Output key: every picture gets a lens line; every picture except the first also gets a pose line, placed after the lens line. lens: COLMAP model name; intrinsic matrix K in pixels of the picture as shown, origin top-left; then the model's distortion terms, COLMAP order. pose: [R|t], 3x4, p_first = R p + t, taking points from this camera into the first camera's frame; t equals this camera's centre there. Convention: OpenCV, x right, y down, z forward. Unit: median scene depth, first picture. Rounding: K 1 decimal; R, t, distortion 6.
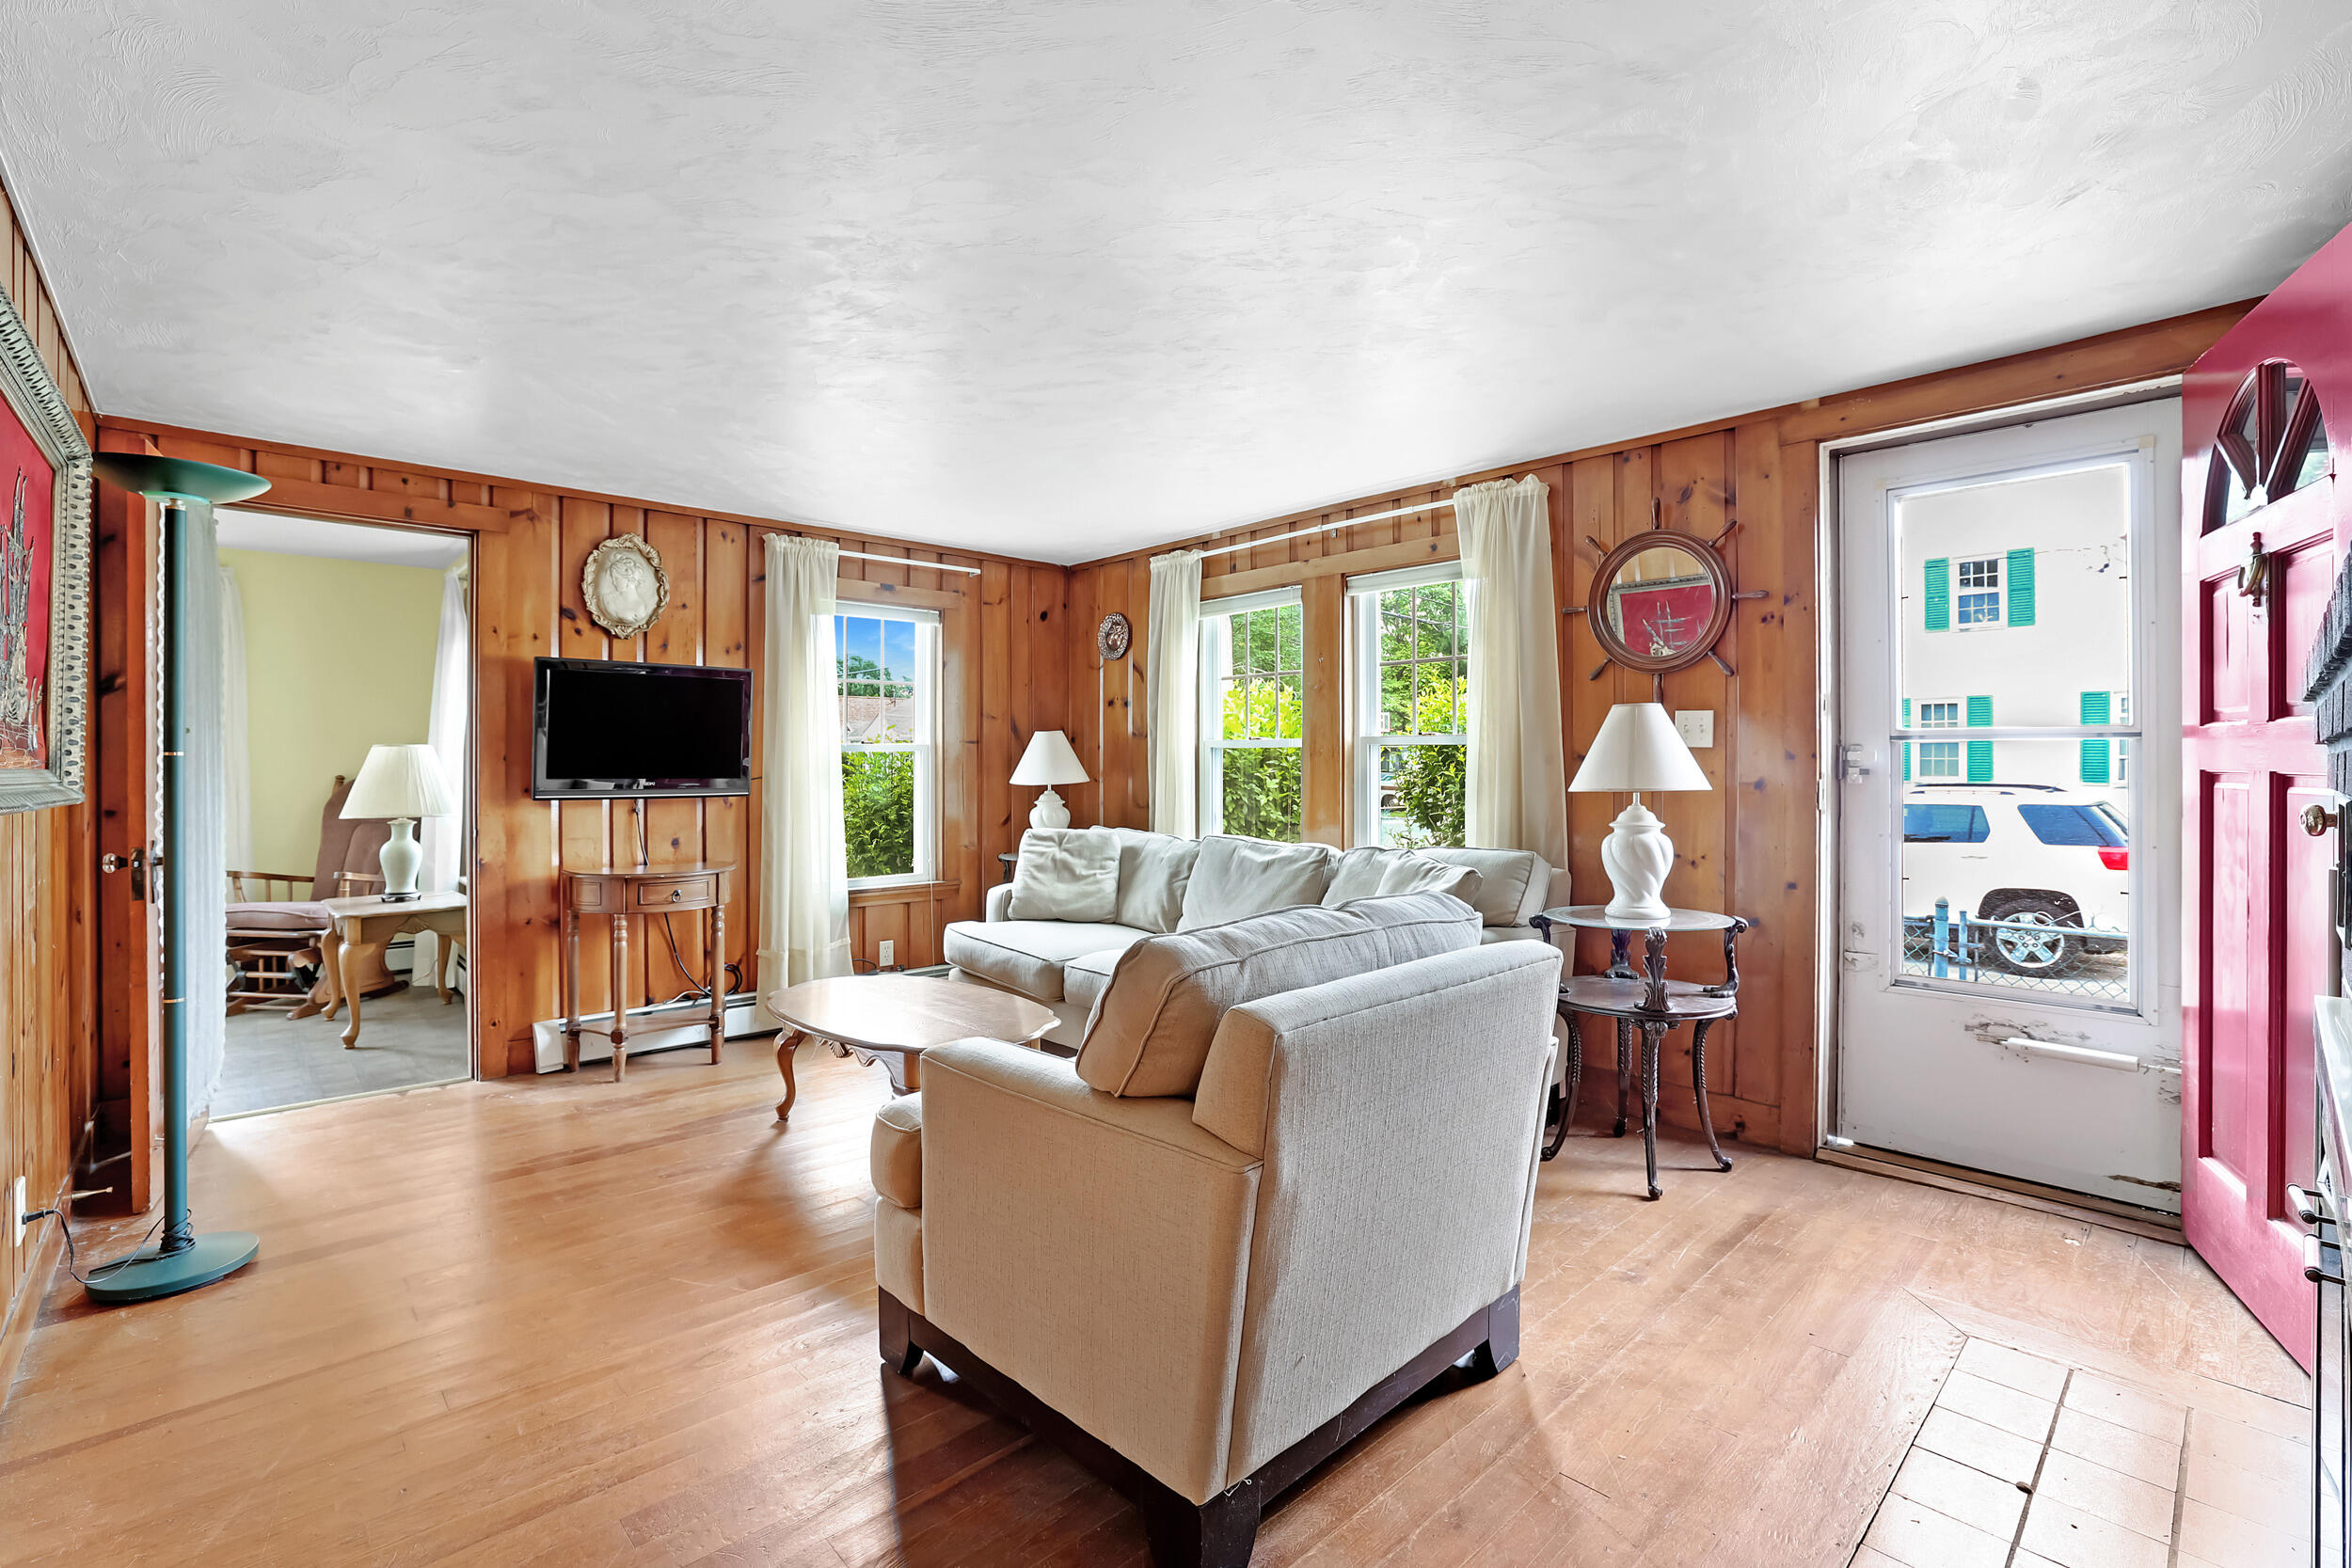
lens RADIAL K [[1045.0, 0, 1175.6], [0, 1045.0, 779.1], [0, 0, 1]] dist [-0.016372, -0.001556]
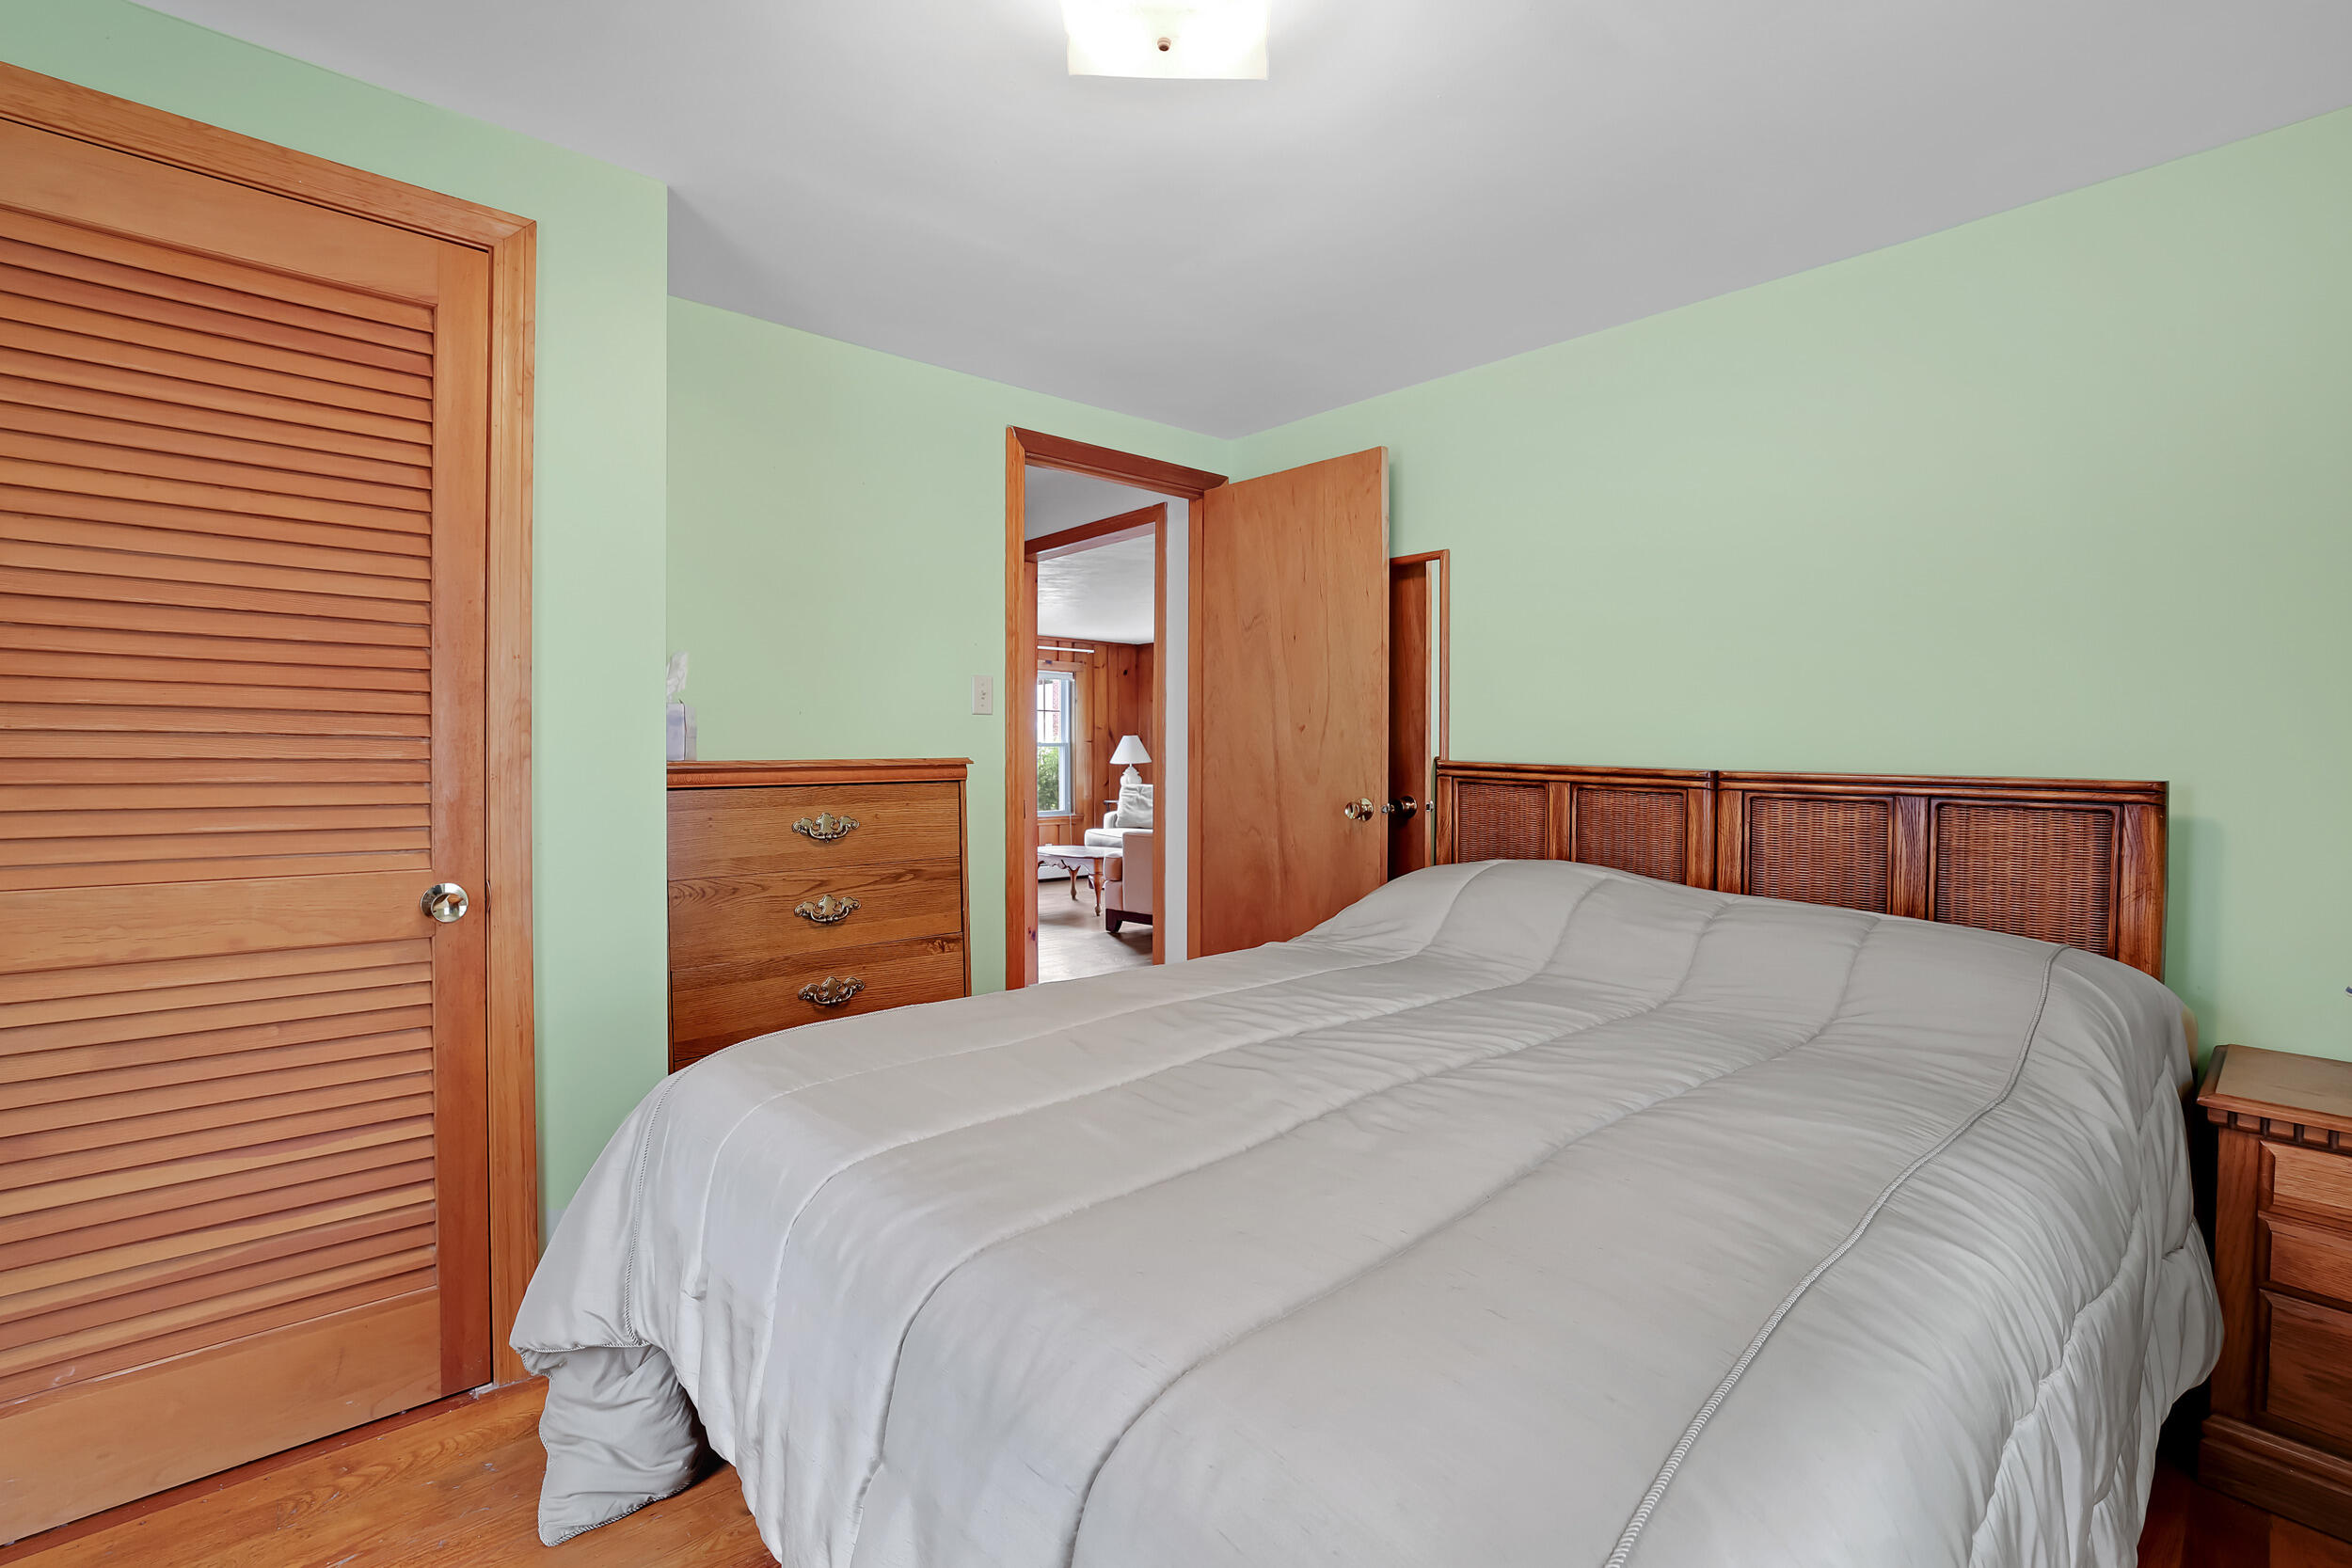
lens RADIAL K [[1045.0, 0, 1169.3], [0, 1045.0, 780.1], [0, 0, 1]] dist [-0.016372, -0.001556]
pose [[0.999544, 0.003752, -0.029974, 0.008382], [-0.003331, 0.999895, 0.014078, 0.008179], [0.030023, -0.013972, 0.999452, -0.918670]]
